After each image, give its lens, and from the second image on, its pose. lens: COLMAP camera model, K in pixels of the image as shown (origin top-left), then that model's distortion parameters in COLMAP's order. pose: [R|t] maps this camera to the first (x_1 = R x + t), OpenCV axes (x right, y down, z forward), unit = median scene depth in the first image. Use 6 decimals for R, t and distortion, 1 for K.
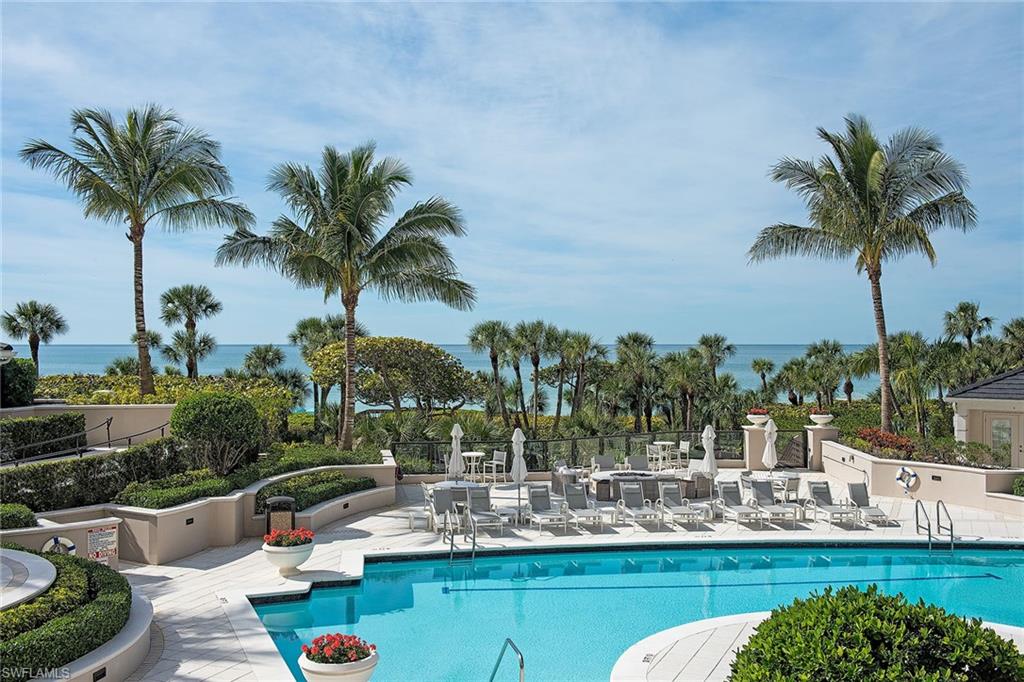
lens RADIAL K [[1024.0, 0, 512.0], [0, 1024.0, 341.0], [0, 0, 1]] dist [0.016383, 0.008559]
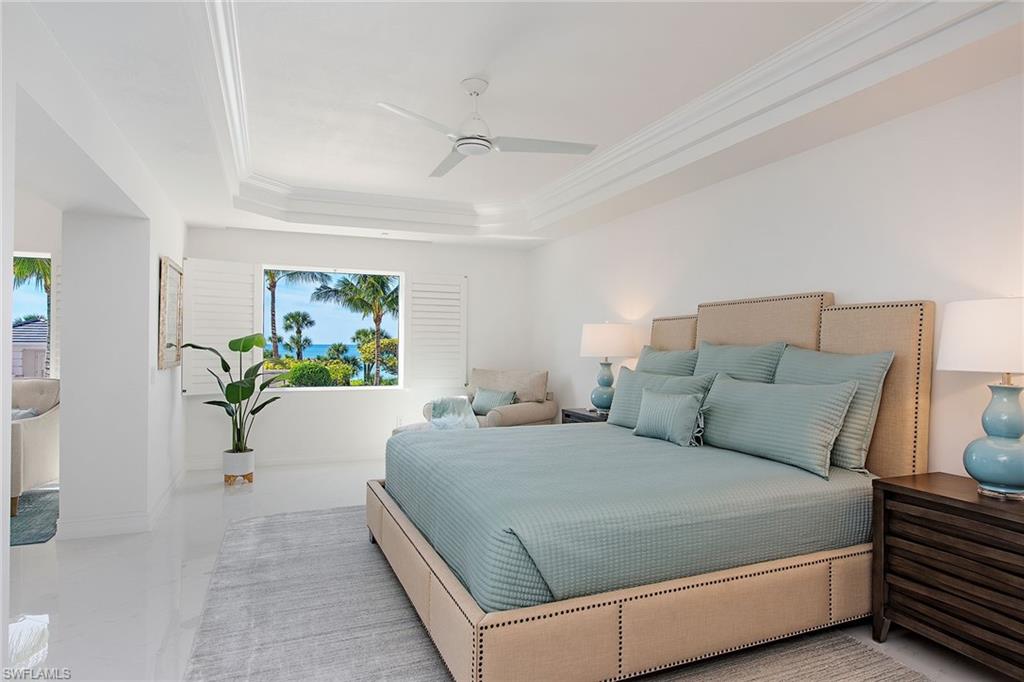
lens RADIAL K [[596.6, 0, 512.0], [0, 596.6, 341.0], [0, 0, 1]] dist [0.002187, 0.000139]
pose [[0.999228, 0.005236, 0.038937, 0.043657], [-0.005031, 0.999973, -0.005379, 0.005326], [-0.038964, 0.005179, 0.999227, -0.136422]]
